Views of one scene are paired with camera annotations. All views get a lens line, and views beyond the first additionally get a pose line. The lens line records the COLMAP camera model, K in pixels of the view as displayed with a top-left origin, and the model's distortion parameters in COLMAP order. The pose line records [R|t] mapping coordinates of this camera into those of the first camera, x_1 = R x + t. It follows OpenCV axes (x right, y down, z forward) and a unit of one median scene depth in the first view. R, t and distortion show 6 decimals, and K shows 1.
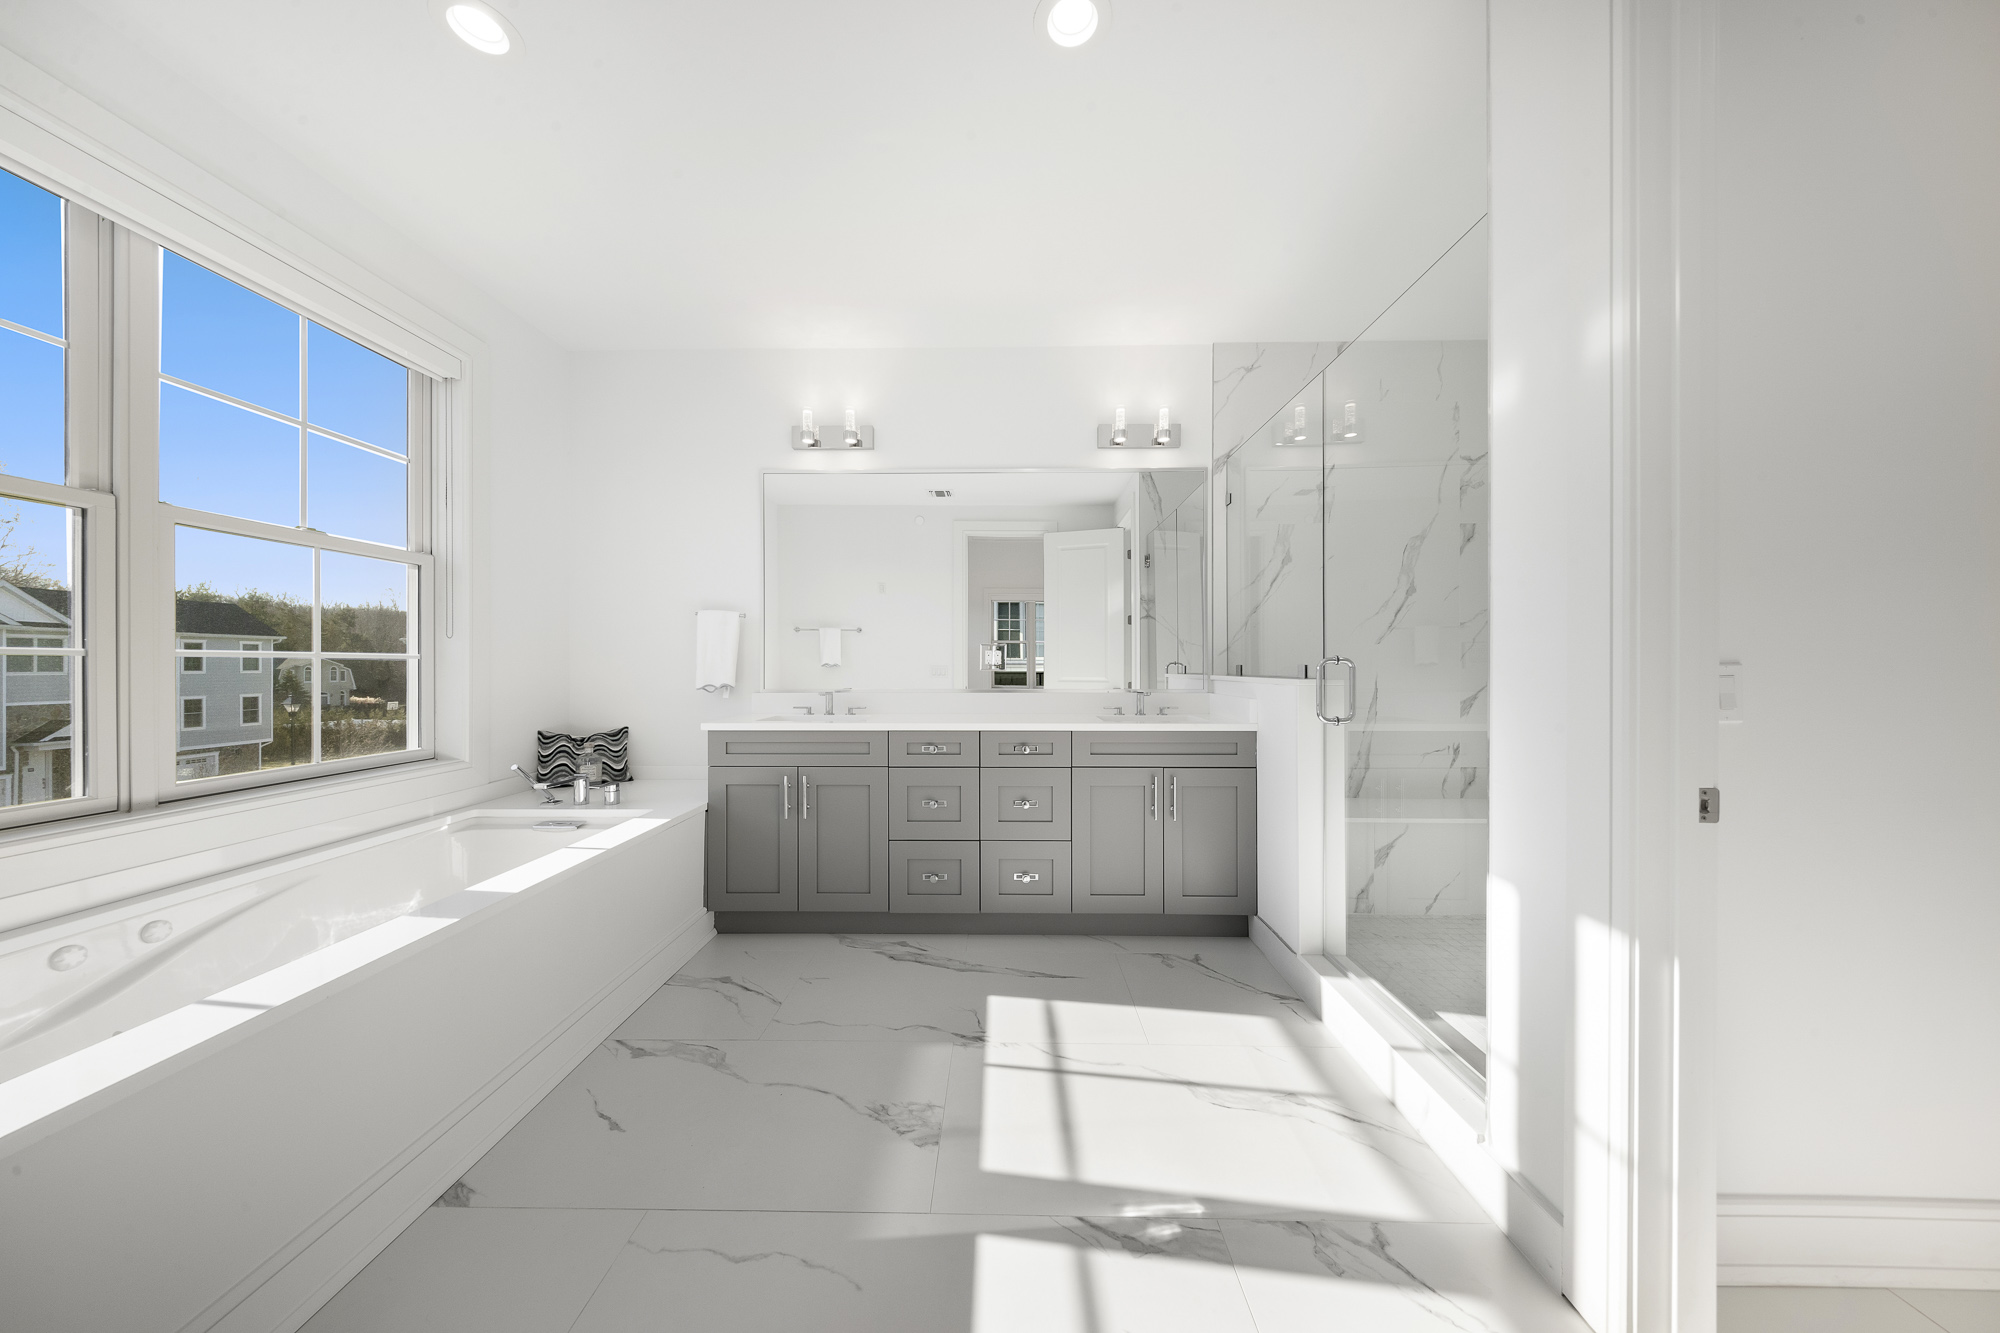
lens RADIAL K [[618.1, 0, 1000.0], [0, 618.1, 666.5], [0, 0, 1]] dist [0.010682, -0.005062]
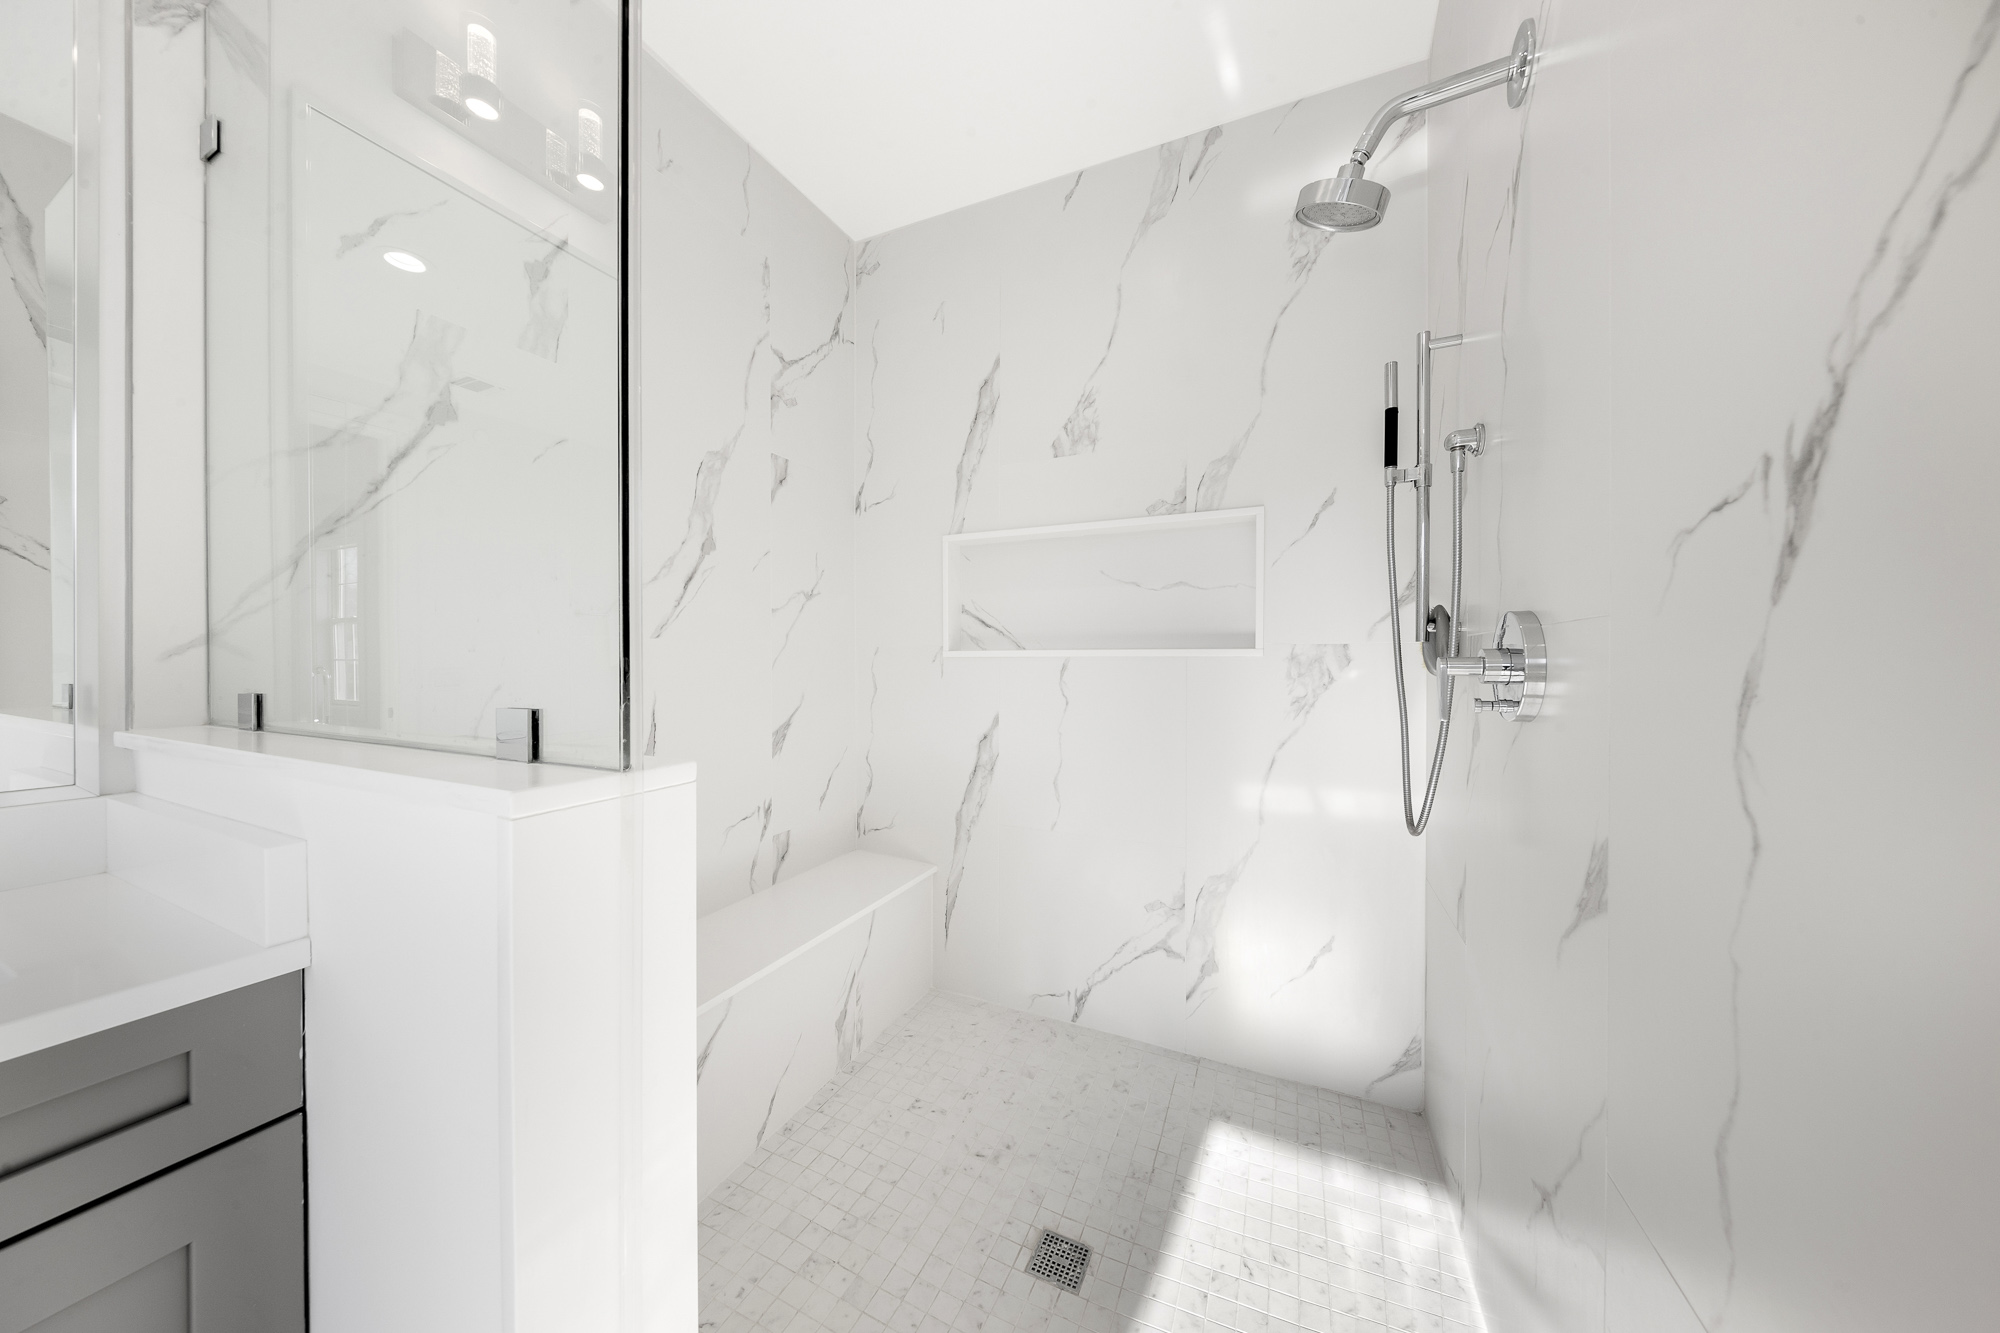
lens RADIAL K [[633.8, 0, 1000.0], [0, 633.8, 666.5], [0, 0, 1]] dist [0.000262, 0.000003]
pose [[0.402019, -0.007491, 0.915601, 0.240643], [-0.000581, 0.999964, 0.008436, -0.017553], [-0.915631, -0.003923, 0.402000, 0.524824]]
